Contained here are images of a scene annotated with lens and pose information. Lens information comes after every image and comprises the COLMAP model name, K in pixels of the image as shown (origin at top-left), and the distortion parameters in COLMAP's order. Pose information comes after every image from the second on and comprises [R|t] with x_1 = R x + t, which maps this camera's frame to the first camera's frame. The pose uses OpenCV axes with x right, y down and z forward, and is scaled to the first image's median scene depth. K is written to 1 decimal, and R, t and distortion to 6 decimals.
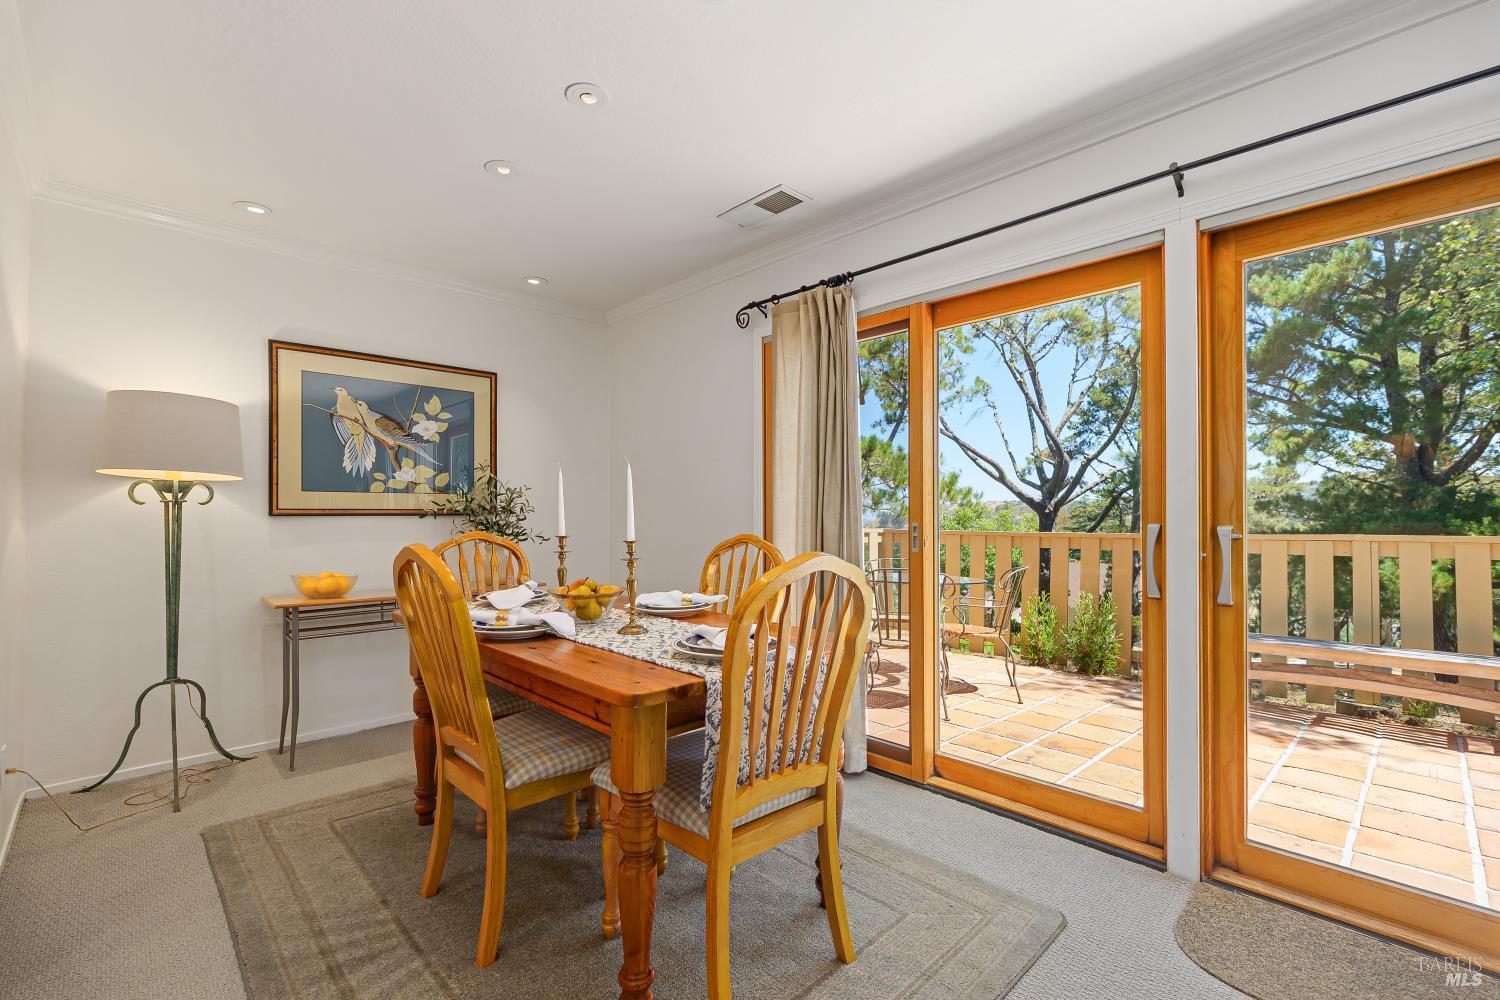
lens RADIAL K [[657.4, 0, 752.2], [0, 657.4, 513.8], [0, 0, 1]] dist [-0.001836, -0.000160]
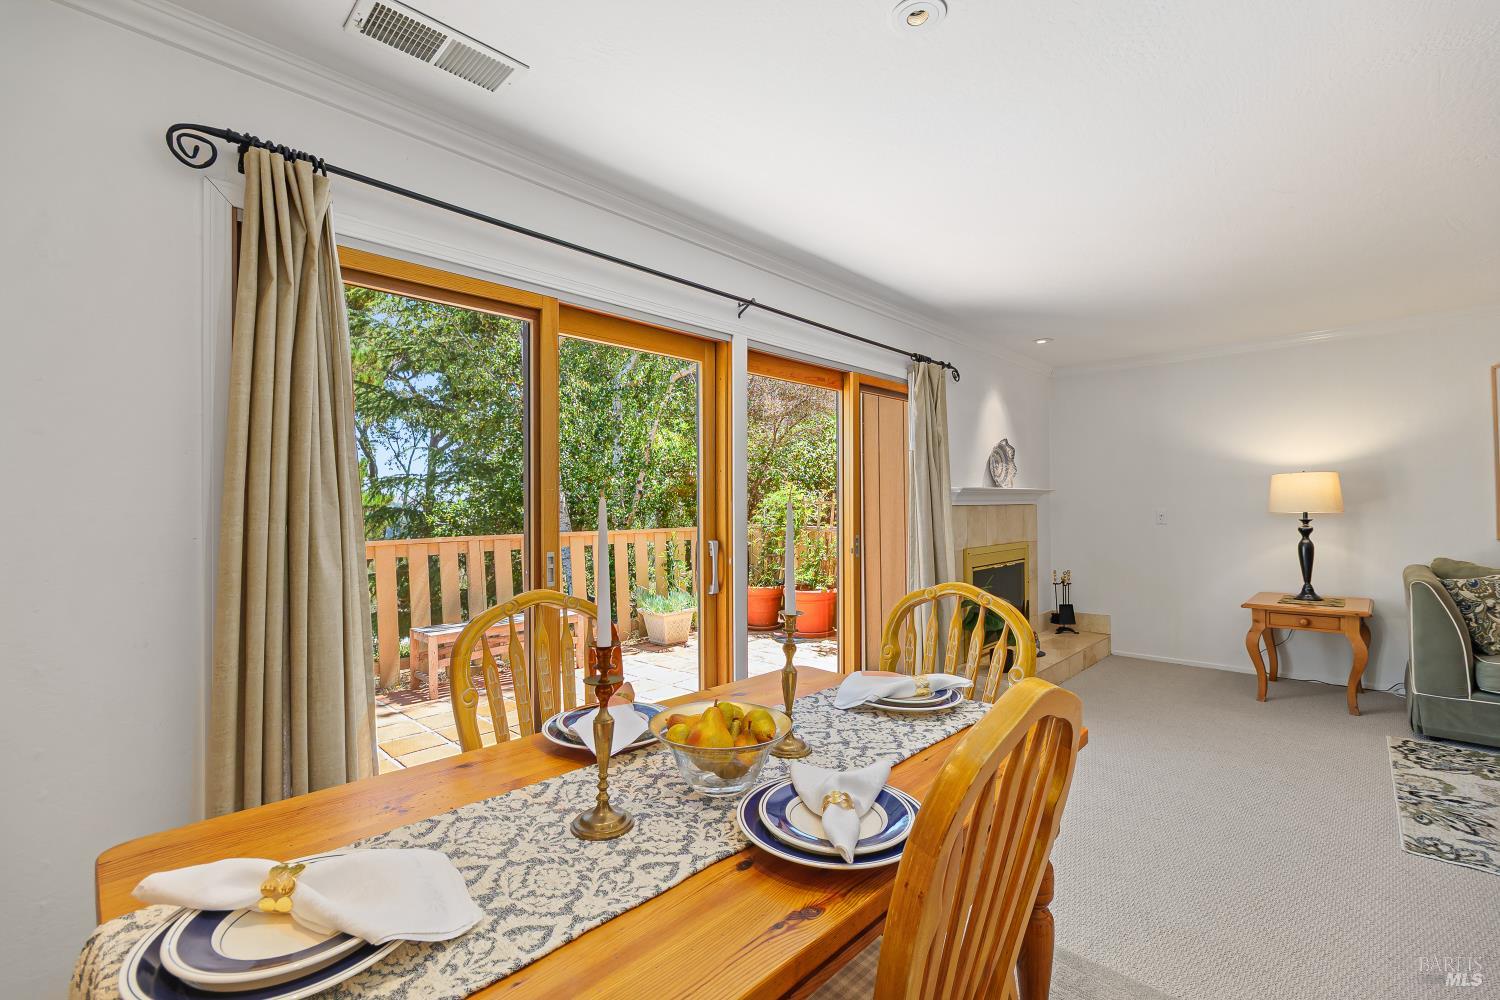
lens RADIAL K [[657.4, 0, 745.4], [0, 657.4, 498.7], [0, 0, 1]] dist [-0.001836, -0.000160]
pose [[-0.021684, 0.009739, 0.999717, -0.497201], [0.001036, 0.999952, -0.009719, -0.036239], [-0.999764, 0.000825, -0.021693, 0.612445]]
